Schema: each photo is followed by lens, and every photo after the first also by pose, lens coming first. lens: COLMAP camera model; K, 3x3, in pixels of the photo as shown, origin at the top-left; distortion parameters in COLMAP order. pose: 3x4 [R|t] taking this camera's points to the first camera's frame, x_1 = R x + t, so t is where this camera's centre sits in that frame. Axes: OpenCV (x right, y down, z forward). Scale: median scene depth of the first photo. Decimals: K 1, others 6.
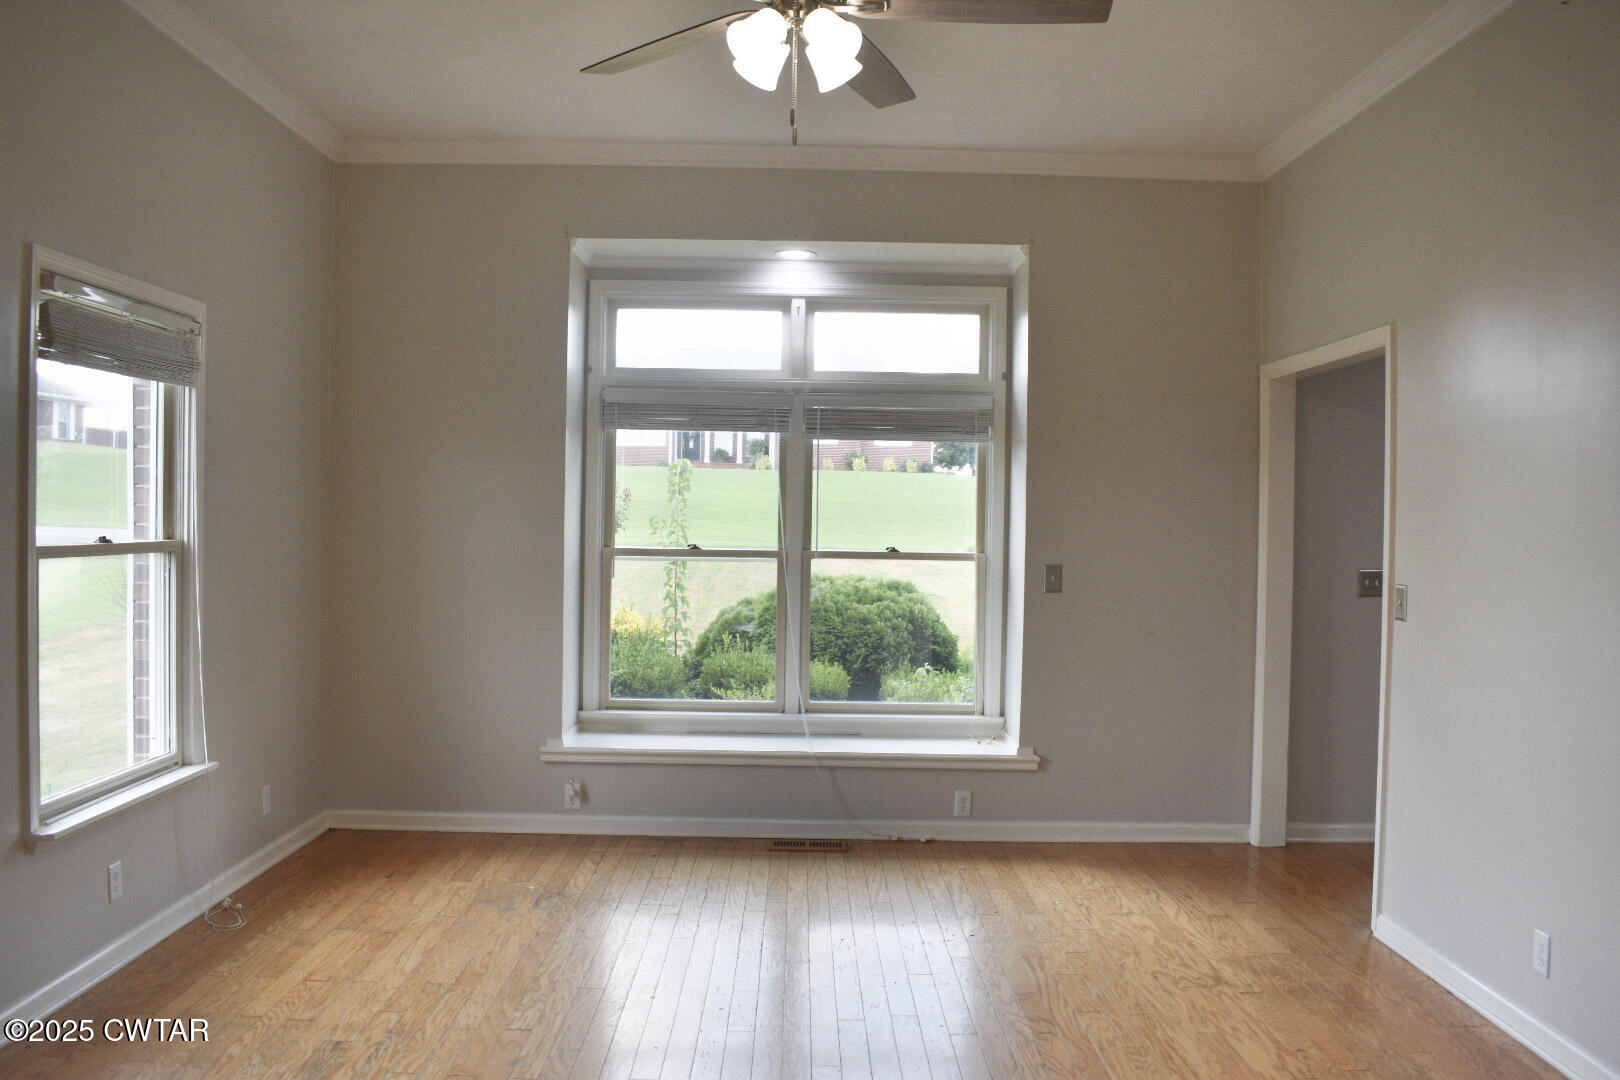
lens RADIAL K [[1268.4, 0, 808.5], [0, 1268.4, 524.3], [0, 0, 1]] dist [-0.077073, -0.000864]
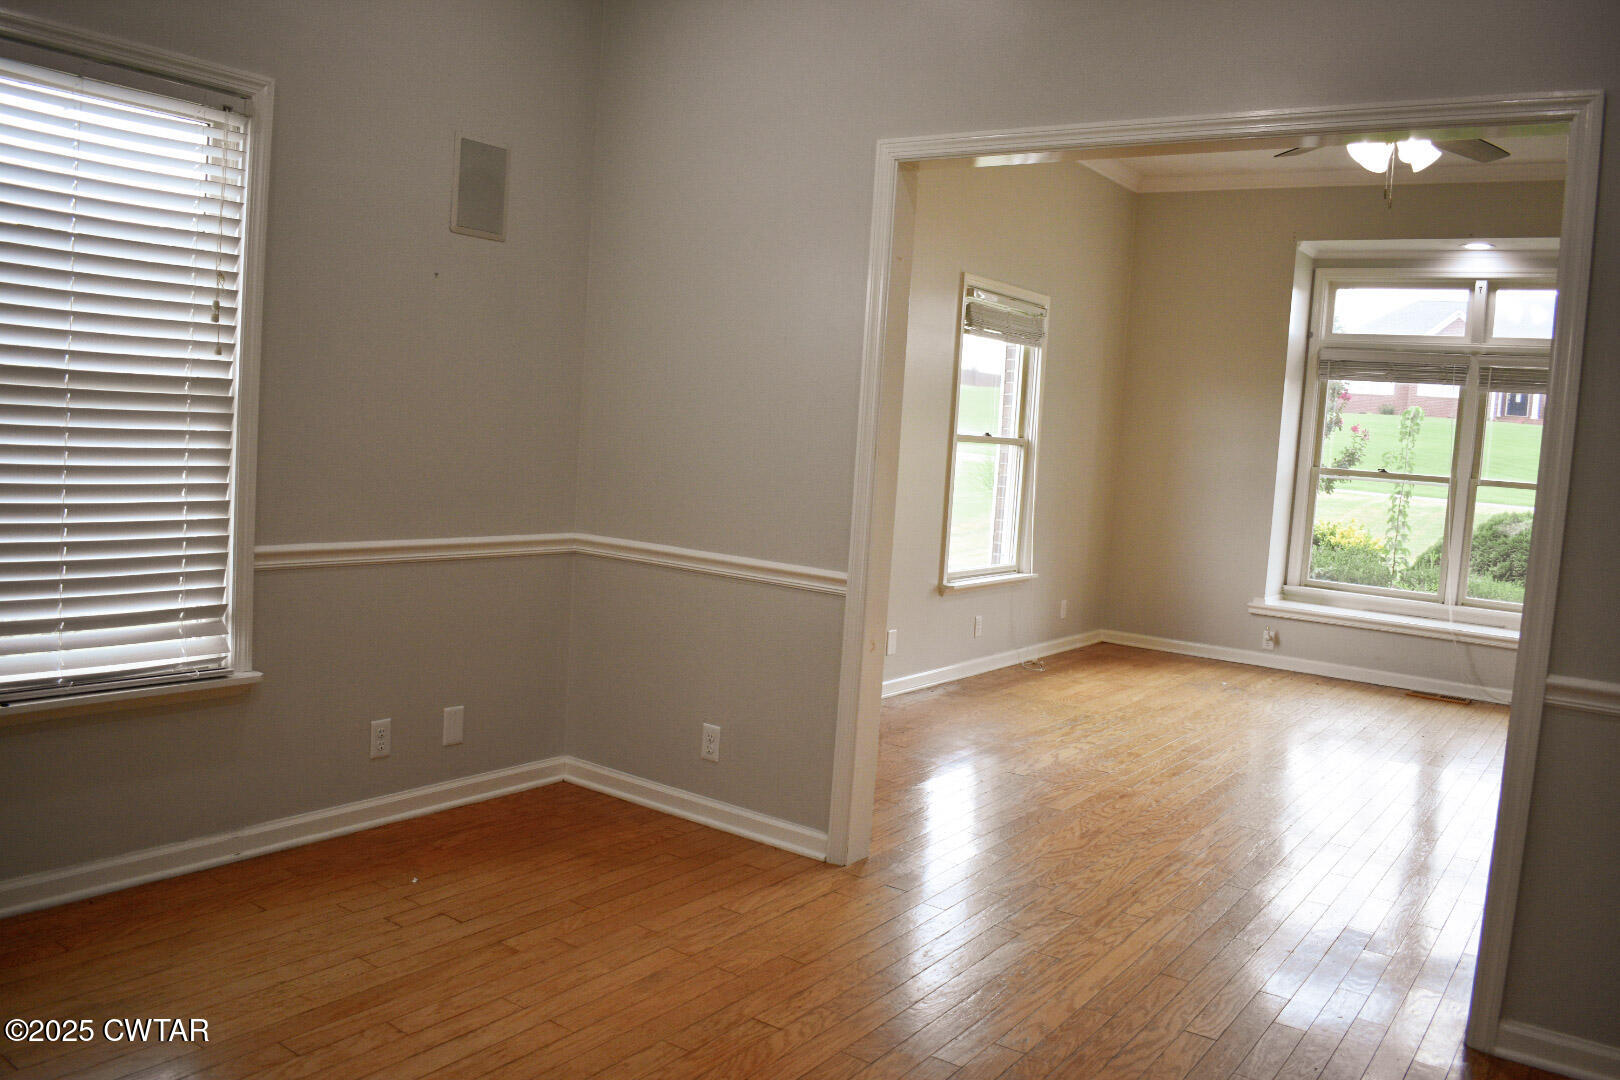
lens RADIAL K [[1268.4, 0, 812.3], [0, 1268.4, 534.7], [0, 0, 1]] dist [-0.077073, -0.000864]
pose [[0.810734, 0.088225, -0.578728, 0.200678], [-0.058102, 0.995824, 0.070416, 0.029530], [0.582524, -0.023463, 0.812475, -0.432513]]
